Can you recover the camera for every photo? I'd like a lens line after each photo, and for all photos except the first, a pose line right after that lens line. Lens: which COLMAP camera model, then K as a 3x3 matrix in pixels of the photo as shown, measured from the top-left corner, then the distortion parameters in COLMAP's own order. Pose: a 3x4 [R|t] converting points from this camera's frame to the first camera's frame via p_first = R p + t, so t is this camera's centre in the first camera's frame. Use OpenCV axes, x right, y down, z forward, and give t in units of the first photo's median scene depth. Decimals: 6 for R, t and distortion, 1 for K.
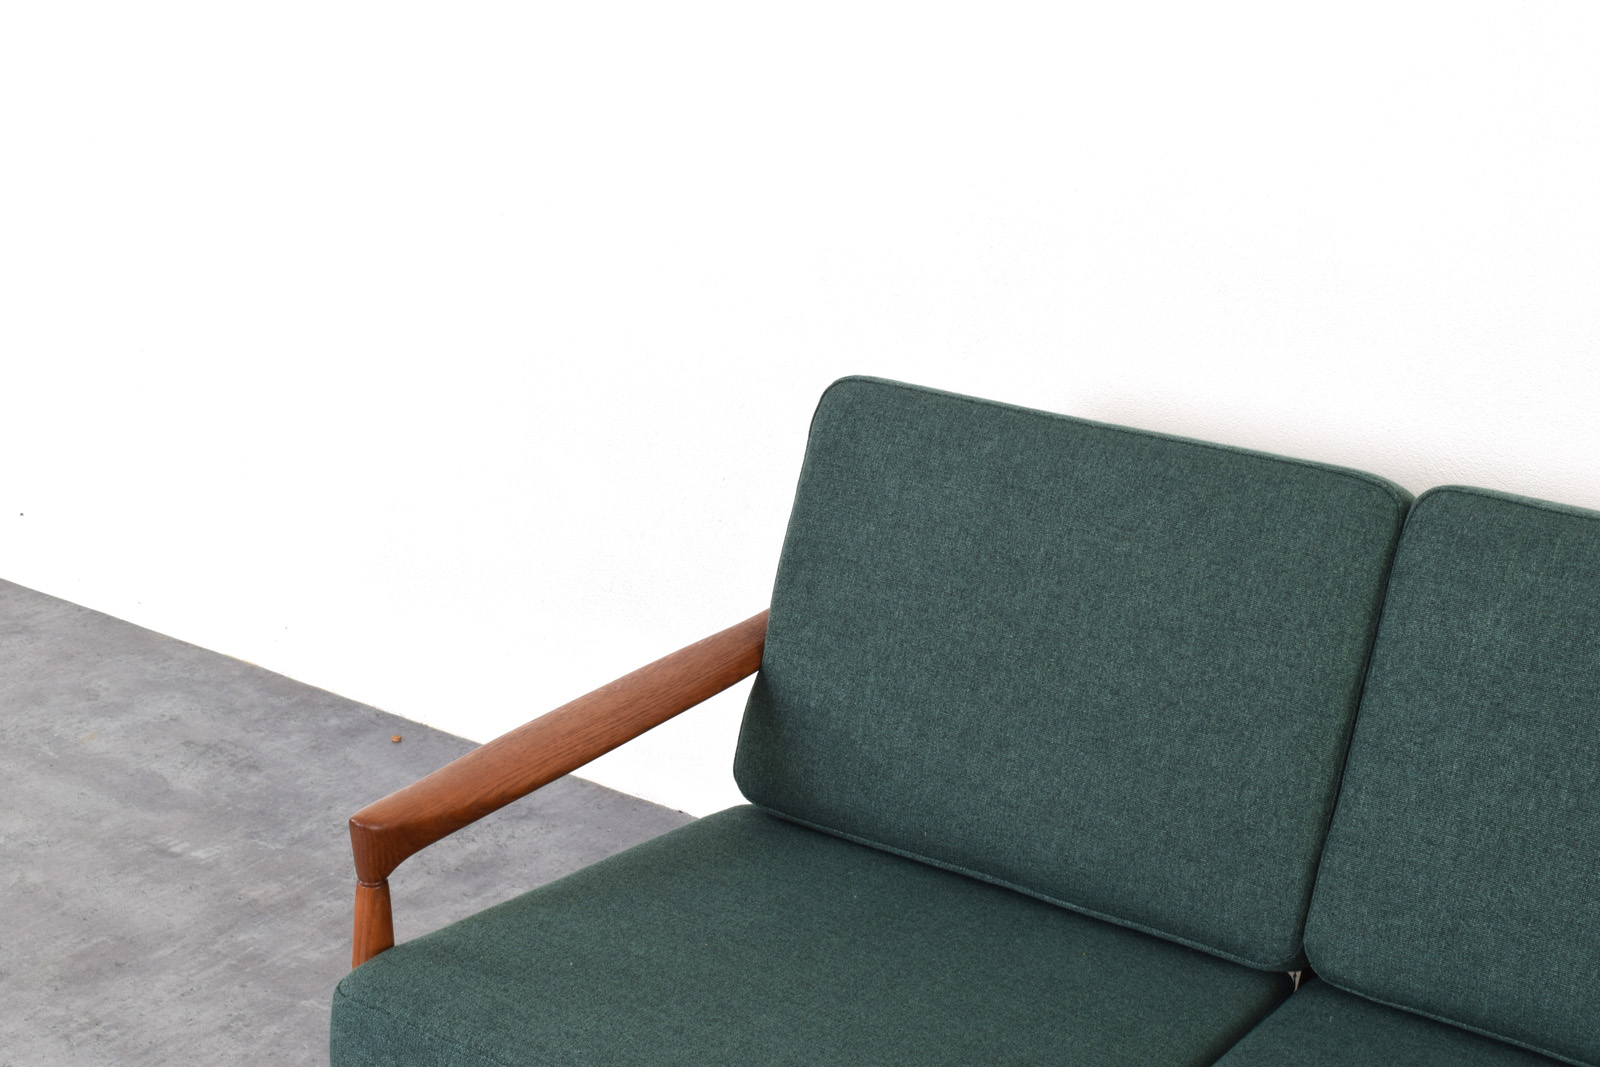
lens RADIAL K [[2236.5, 0, 796.2], [0, 2236.5, 536.7], [0, 0, 1]] dist [-0.036642, 0.000000]
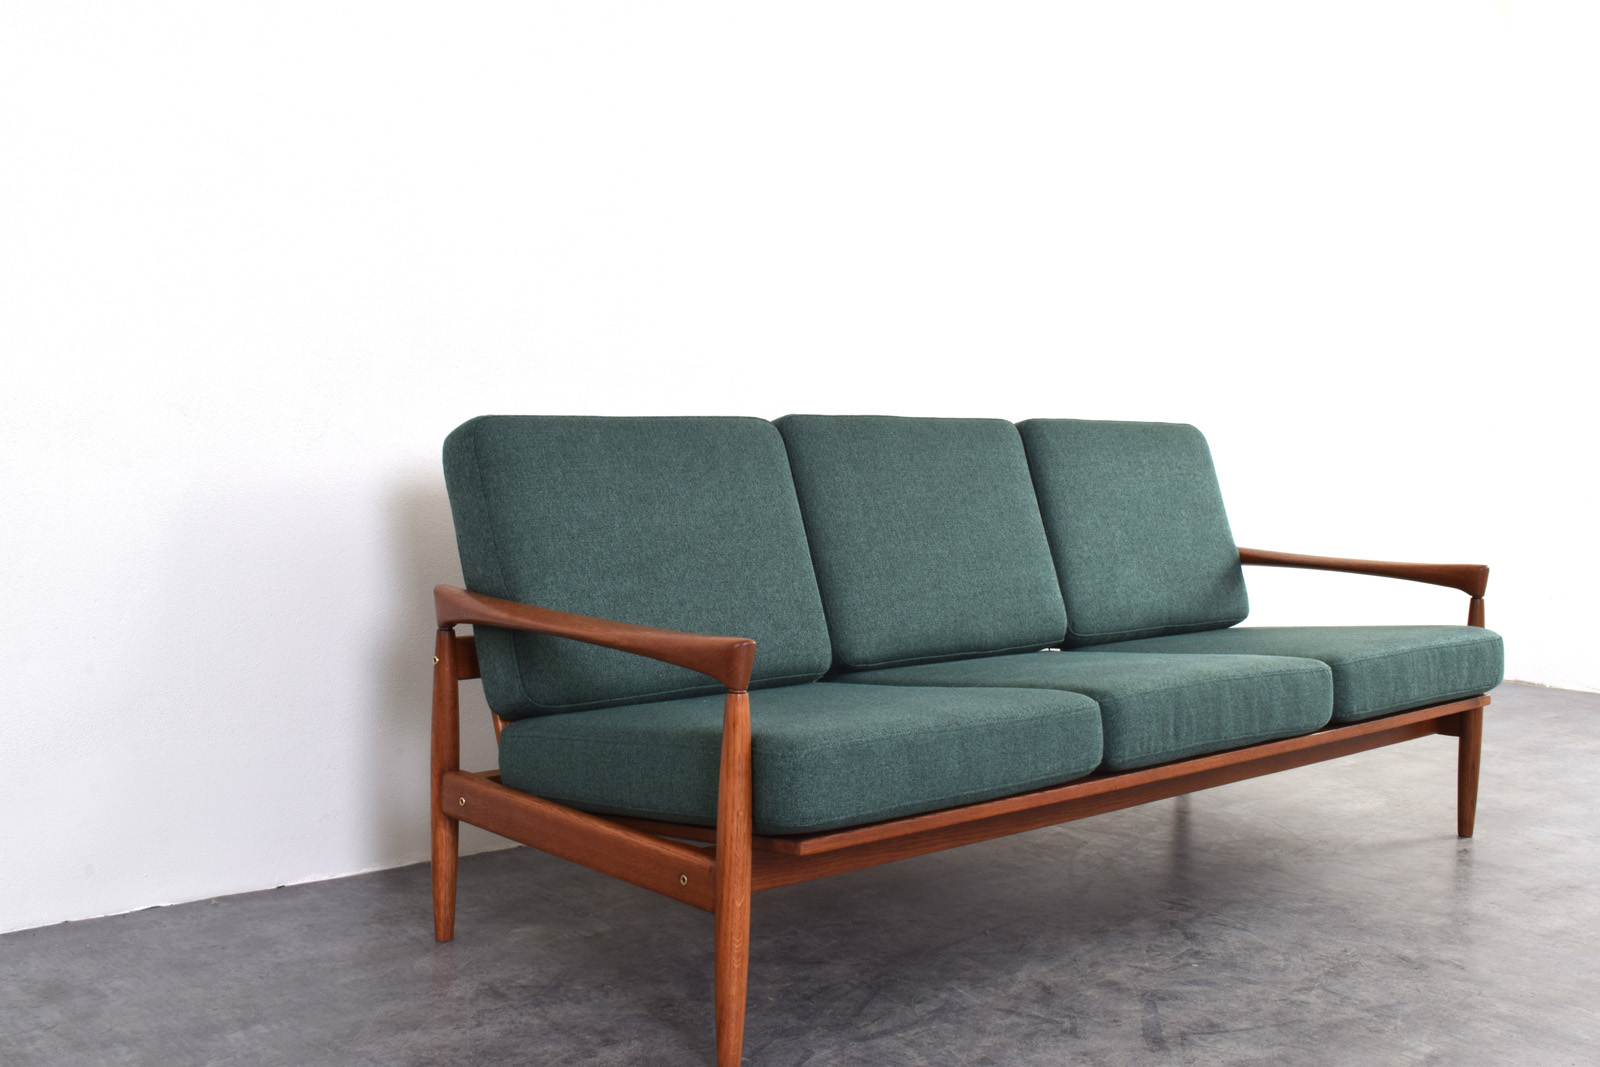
lens RADIAL K [[1719.8, 0, 803.3], [0, 1719.8, 517.7], [0, 0, 1]] dist [-0.068359, 0.000000]
pose [[0.245996, -0.096059, 0.964499, -1.100675], [0.302849, 0.952875, 0.017660, 0.037985], [-0.920743, 0.287753, 0.263495, 0.578341]]
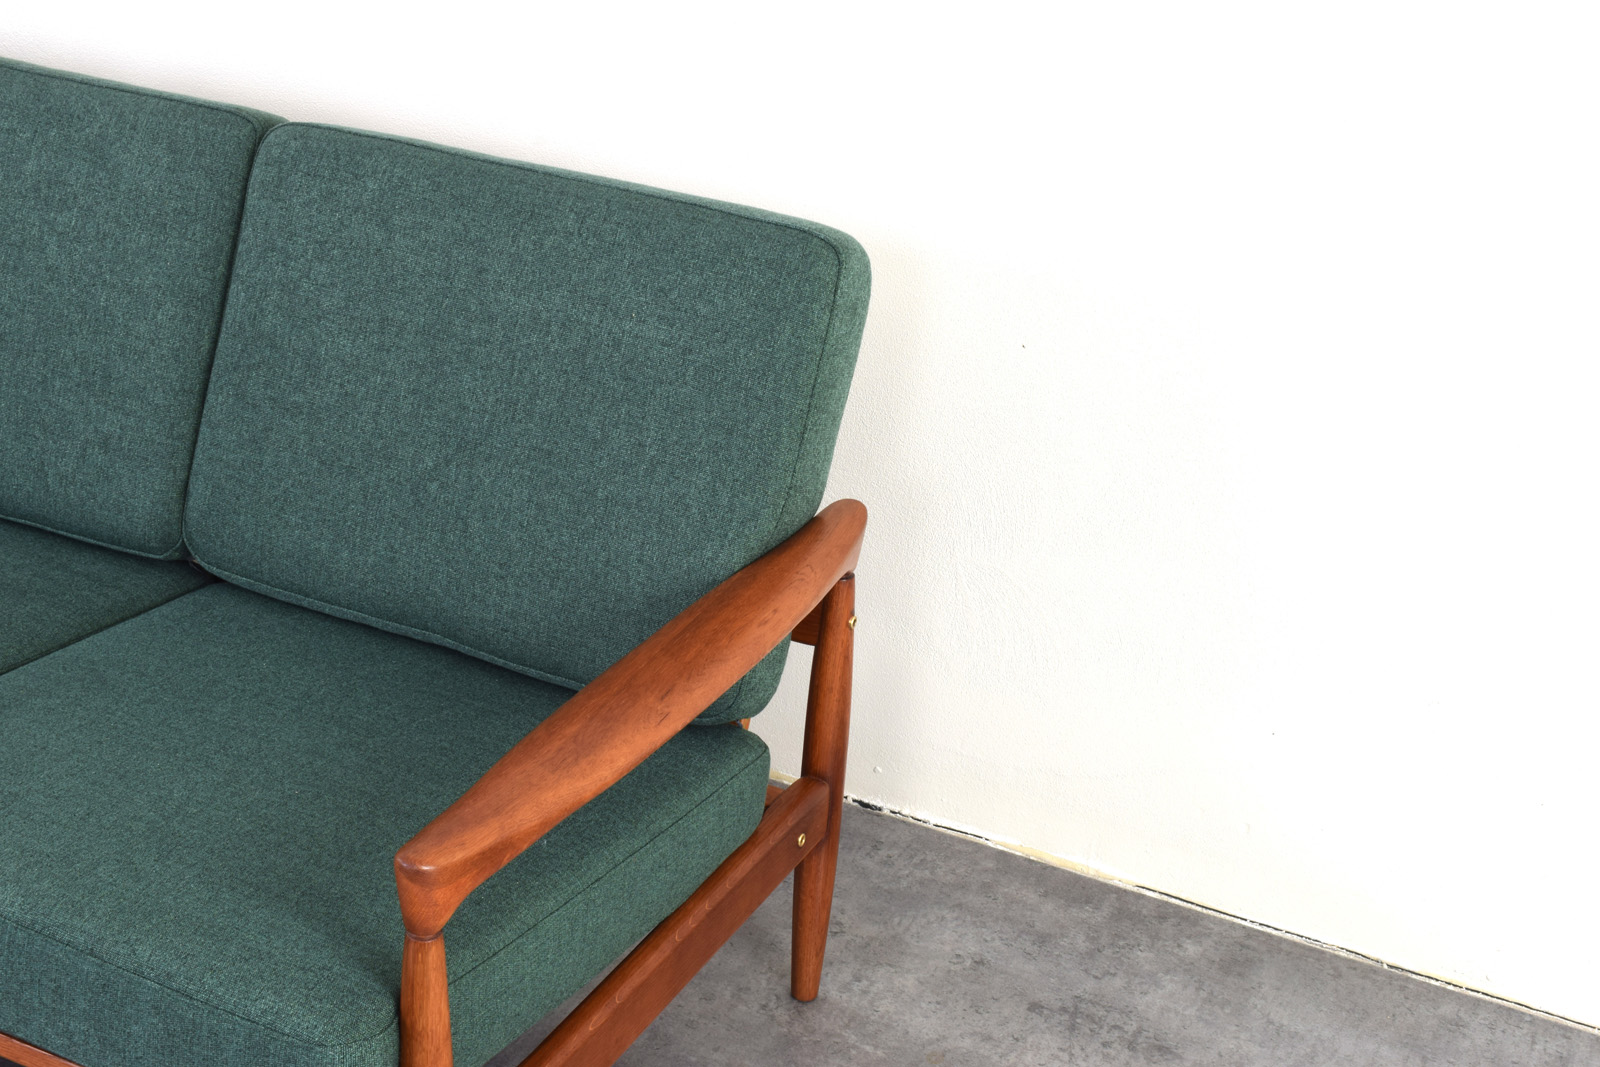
lens RADIAL K [[2236.5, 0, 802.1], [0, 2236.5, 528.5], [0, 0, 1]] dist [-0.036642, 0.000000]
pose [[0.989928, -0.033599, 0.137527, 0.607359], [0.019456, 0.994499, 0.102921, 0.127010], [-0.140229, -0.099209, 0.985136, -0.276670]]
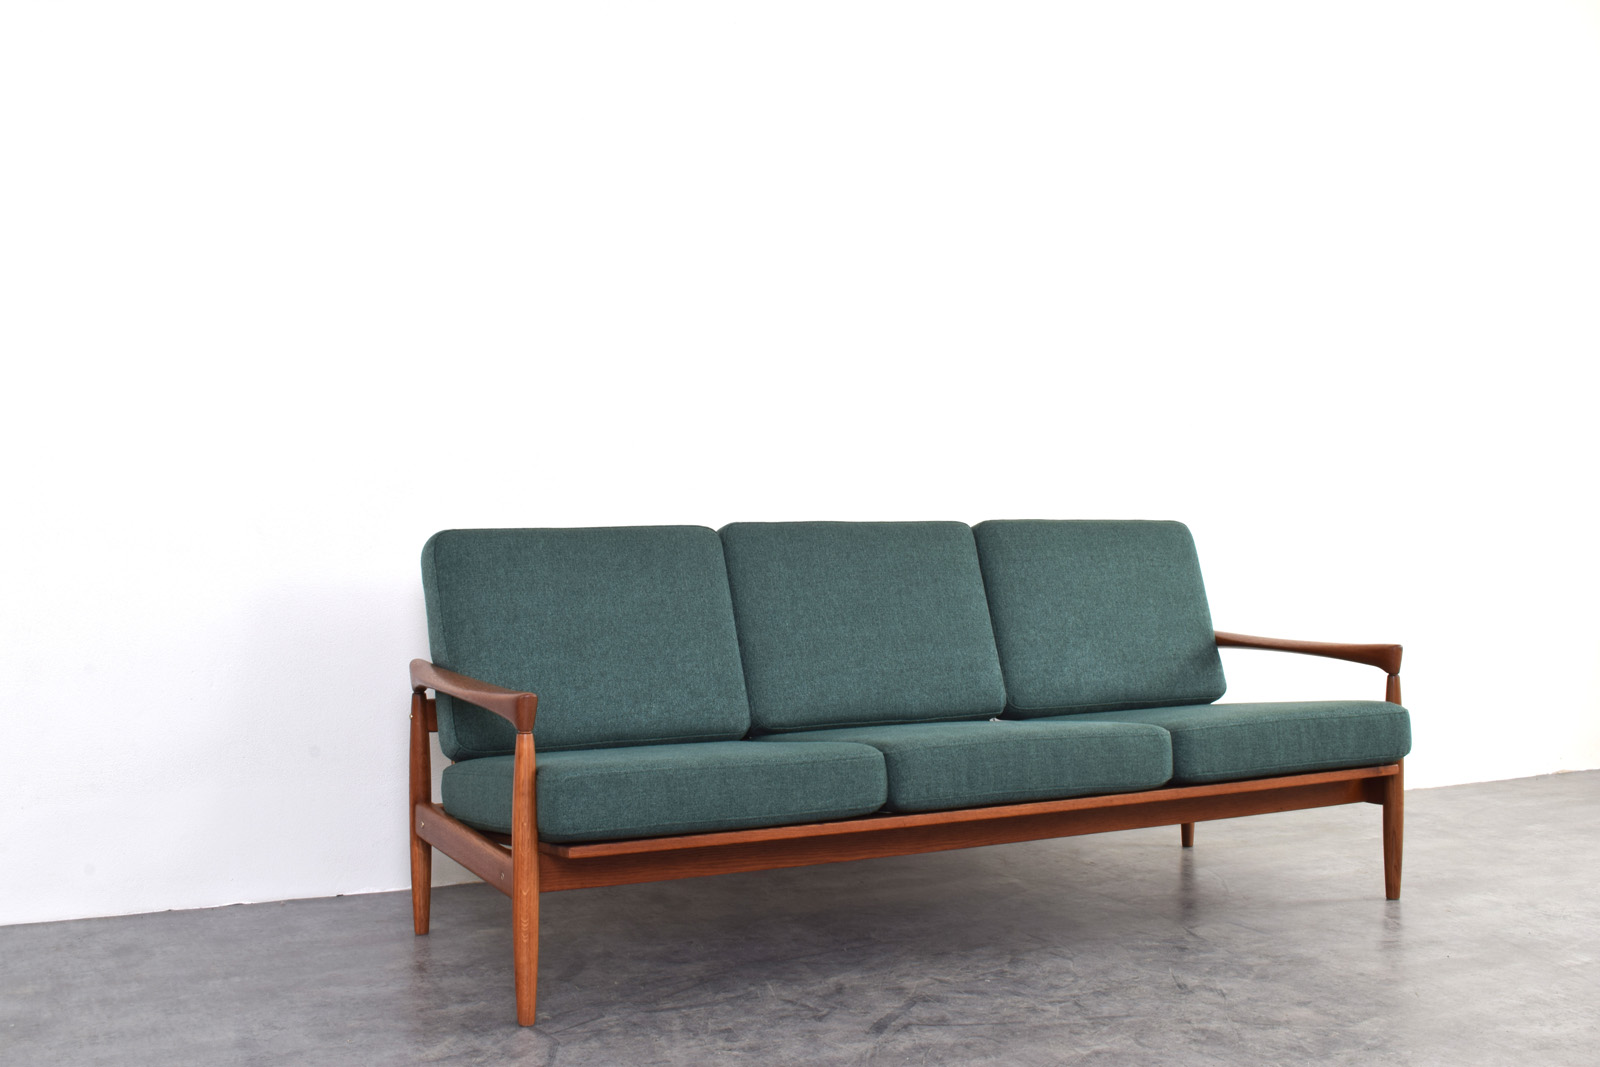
lens RADIAL K [[1719.8, 0, 800.8], [0, 1719.8, 527.9], [0, 0, 1]] dist [-0.068359, 0.000000]
pose [[0.495986, -0.050106, 0.866884, -1.193788], [0.304815, 0.944849, -0.119787, 0.212095], [-0.813072, 0.323652, 0.483905, 0.045882]]
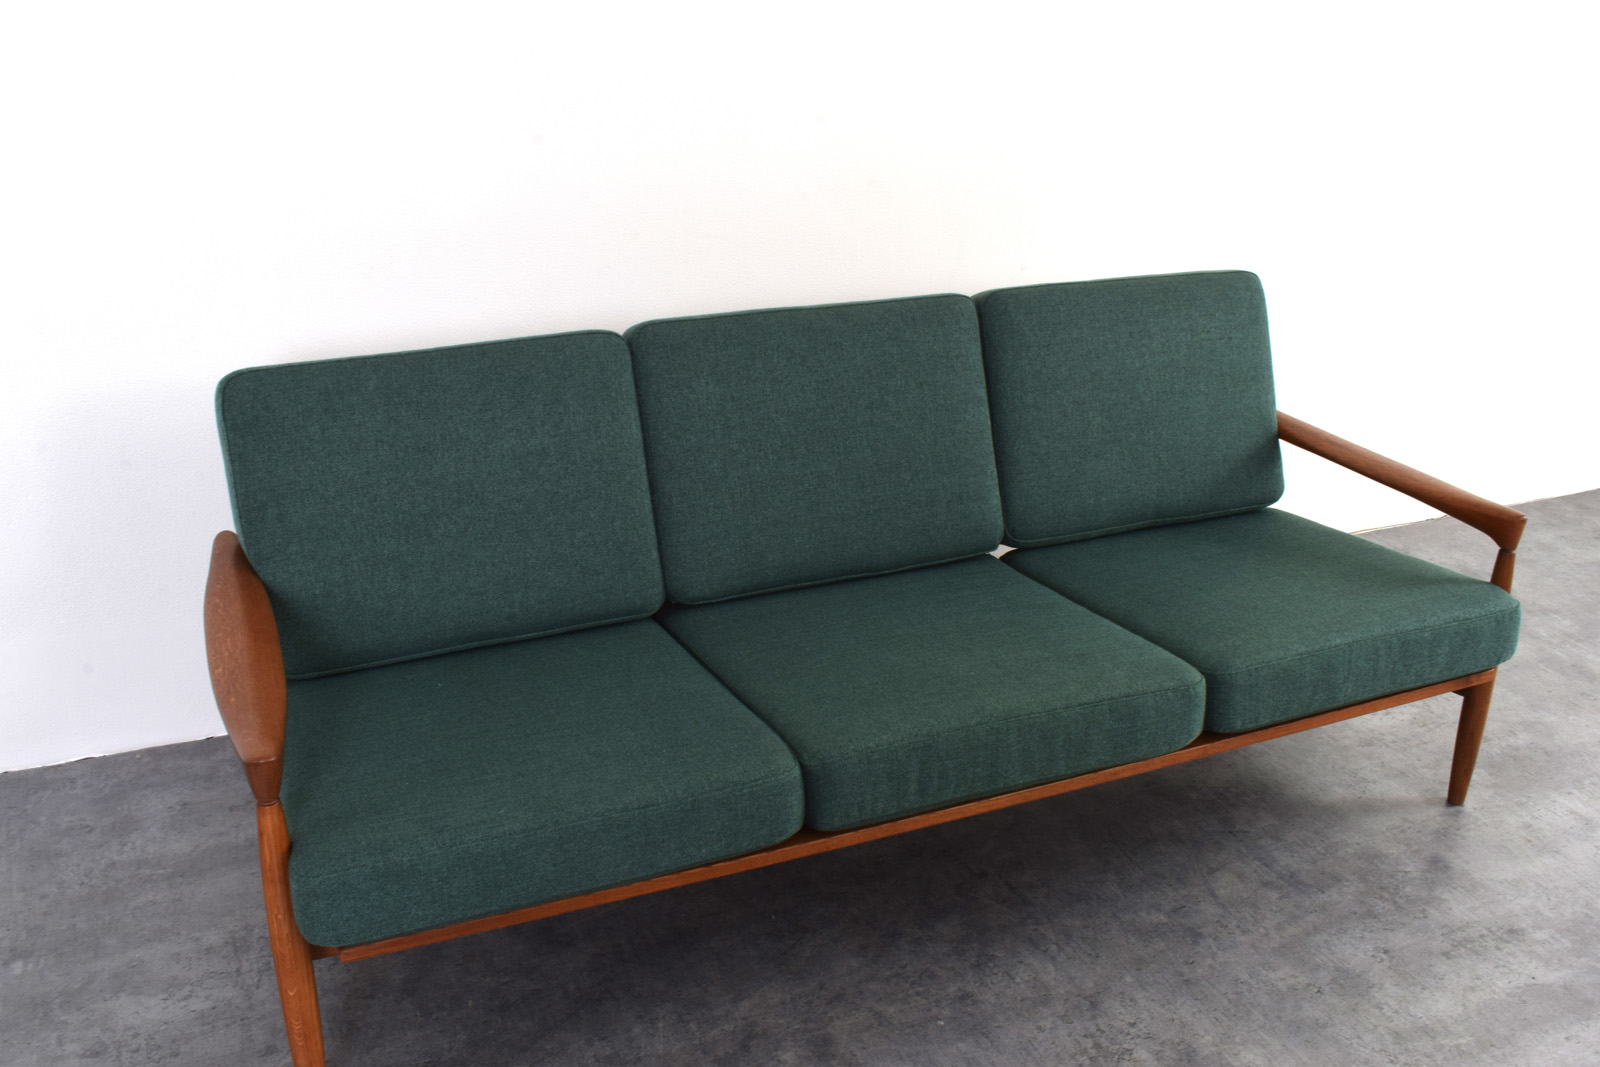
lens RADIAL K [[1457.9, 0, 798.5], [0, 1457.9, 530.0], [0, 0, 1]] dist [-0.082436, 0.000000]
pose [[0.549486, -0.347789, 0.759676, -0.549748], [0.285472, 0.932676, 0.220504, -0.084590], [-0.785220, 0.095702, 0.611776, 0.193117]]
